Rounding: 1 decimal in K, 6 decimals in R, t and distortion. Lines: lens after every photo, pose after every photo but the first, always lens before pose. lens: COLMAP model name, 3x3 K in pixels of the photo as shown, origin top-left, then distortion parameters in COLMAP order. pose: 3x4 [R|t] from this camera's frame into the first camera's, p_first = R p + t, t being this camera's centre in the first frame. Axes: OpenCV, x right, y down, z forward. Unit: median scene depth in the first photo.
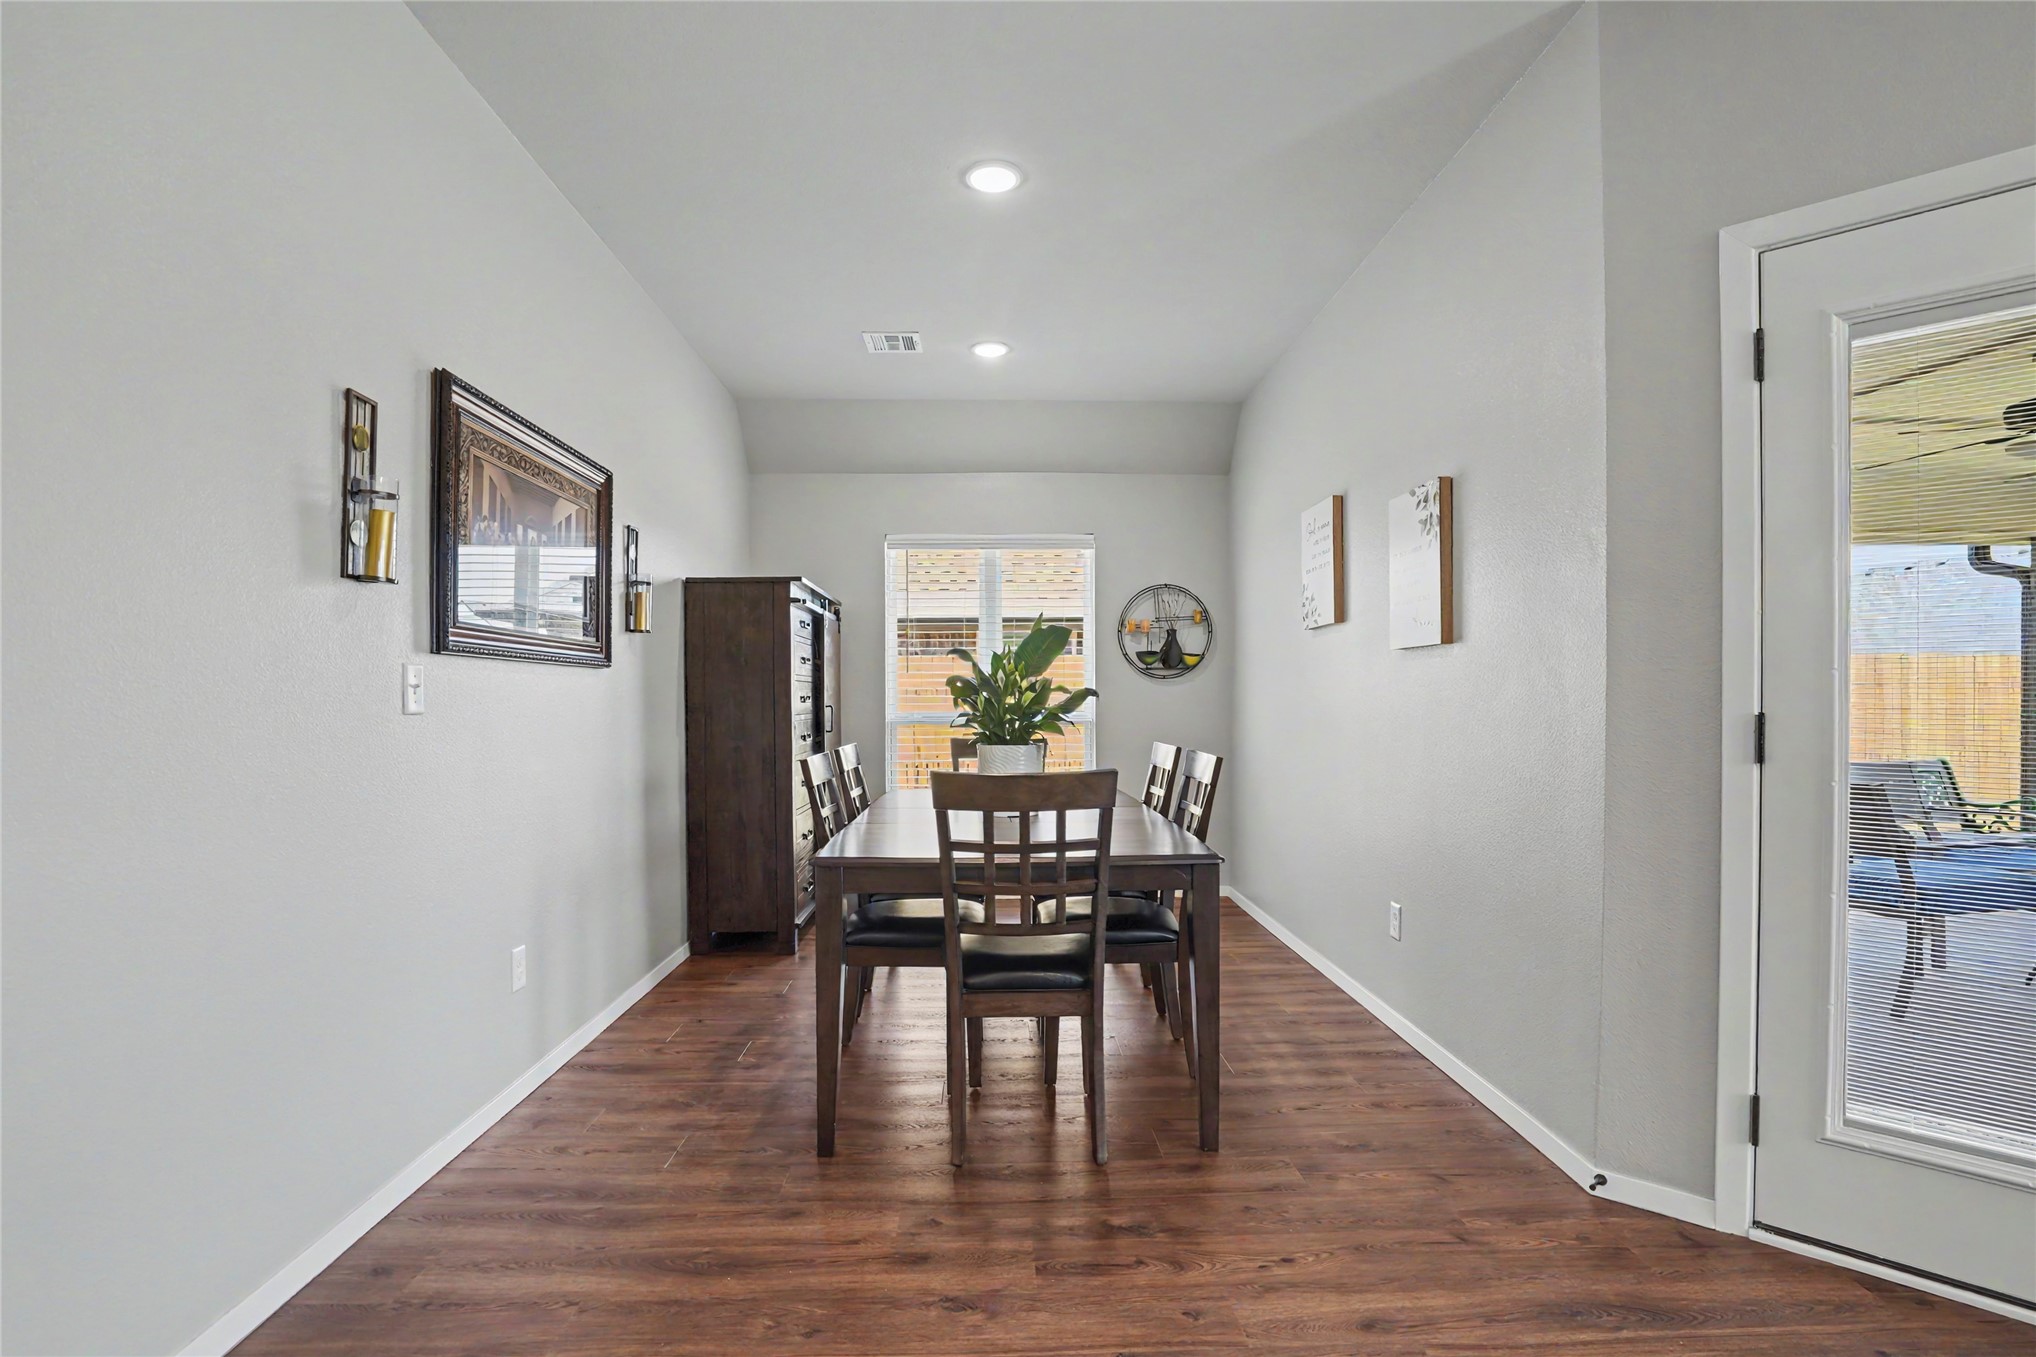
lens RADIAL K [[992.3, 0, 1014.7], [0, 992.3, 713.1], [0, 0, 1]] dist [-0.063734, 0.026071]
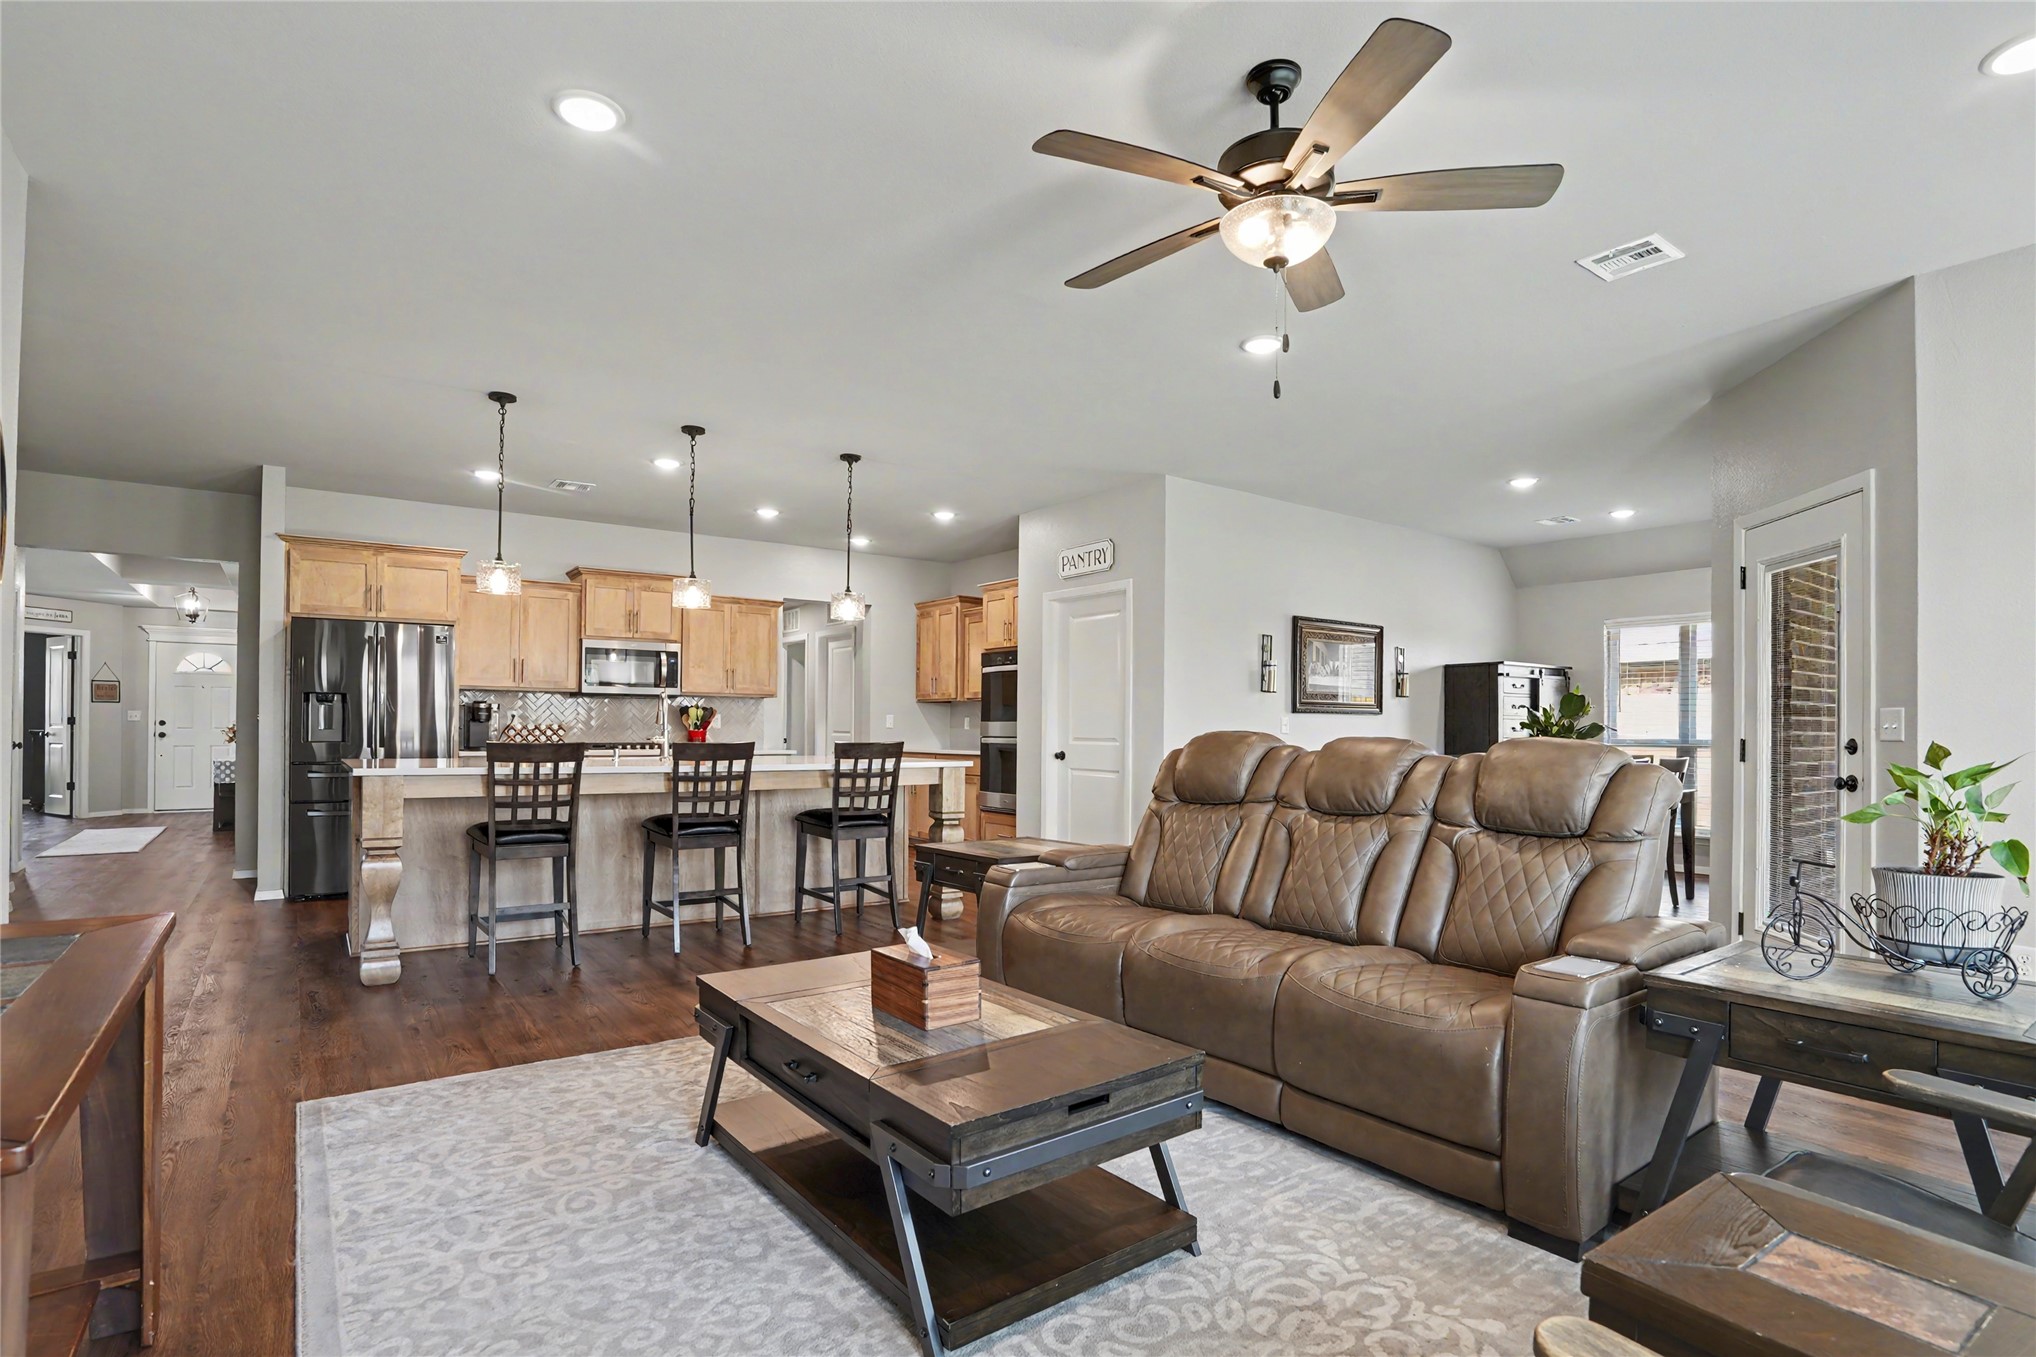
lens RADIAL K [[992.3, 0, 1014.7], [0, 992.3, 713.1], [0, 0, 1]] dist [-0.063734, 0.026071]
pose [[0.564397, -0.004338, -0.825492, 0.888223], [-0.018454, 0.999670, -0.017870, 0.006622], [0.825297, 0.025319, 0.564131, -0.879217]]
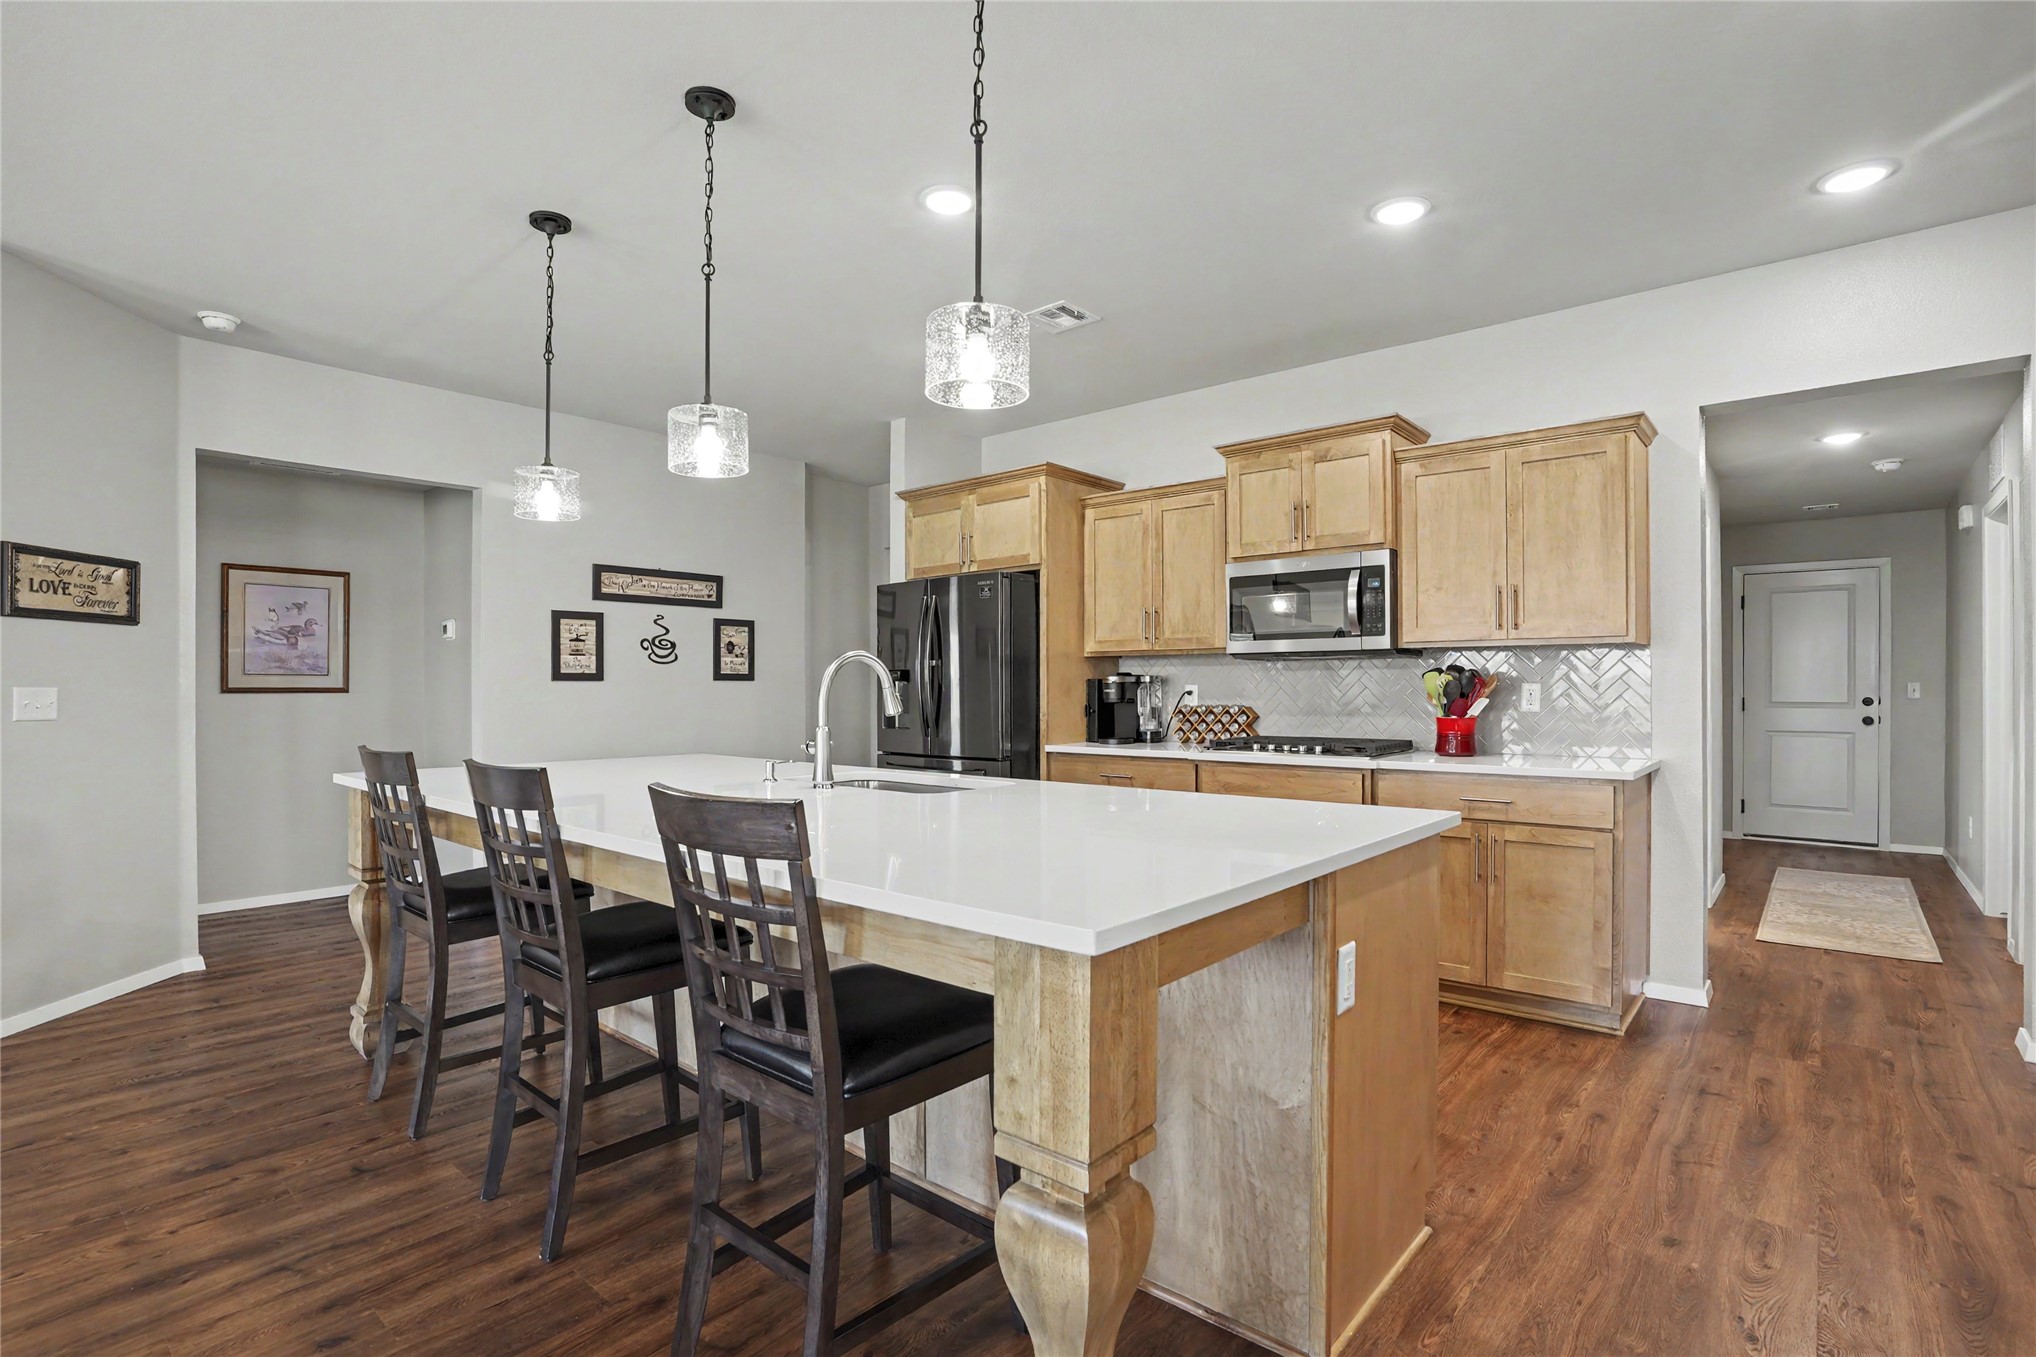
lens RADIAL K [[977.0, 0, 1018.0], [0, 977.0, 678.5], [0, 0, 1]] dist [-0.056777, 0.025890]
pose [[-0.675889, -0.000750, -0.737003, -0.209706], [-0.002589, 0.999996, 0.001356, -0.024974], [0.736999, 0.002824, -0.675888, 0.148566]]
